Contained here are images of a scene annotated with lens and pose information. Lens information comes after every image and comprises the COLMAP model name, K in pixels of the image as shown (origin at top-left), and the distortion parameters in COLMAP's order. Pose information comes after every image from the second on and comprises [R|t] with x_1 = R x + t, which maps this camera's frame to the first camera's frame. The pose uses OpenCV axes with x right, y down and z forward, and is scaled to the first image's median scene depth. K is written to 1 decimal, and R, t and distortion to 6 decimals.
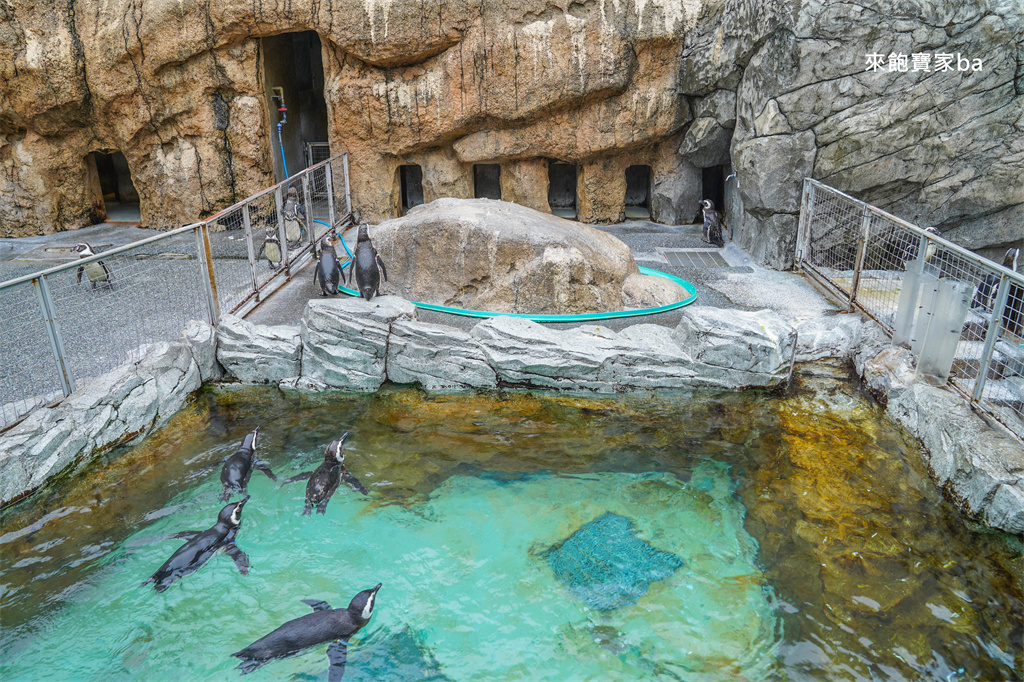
lens RADIAL K [[712.4, 0, 512.0], [0, 712.4, 341.0], [0, 0, 1]] dist [-0.058193, 0.005234]
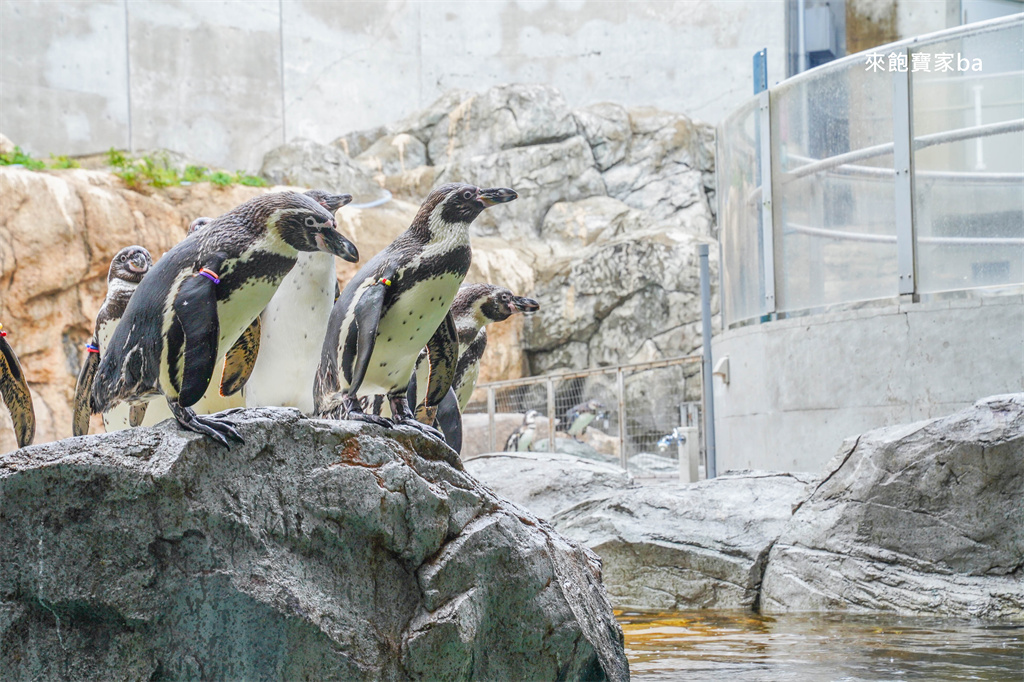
lens RADIAL K [[2175.7, 0, 512.0], [0, 2175.7, 341.0], [0, 0, 1]] dist [0.340703, 0.196153]
pose [[0.722528, 0.044084, 0.689934, -2.301663], [0.277751, 0.895373, -0.348083, 0.862354], [-0.633093, 0.443130, 0.634688, -1.174556]]
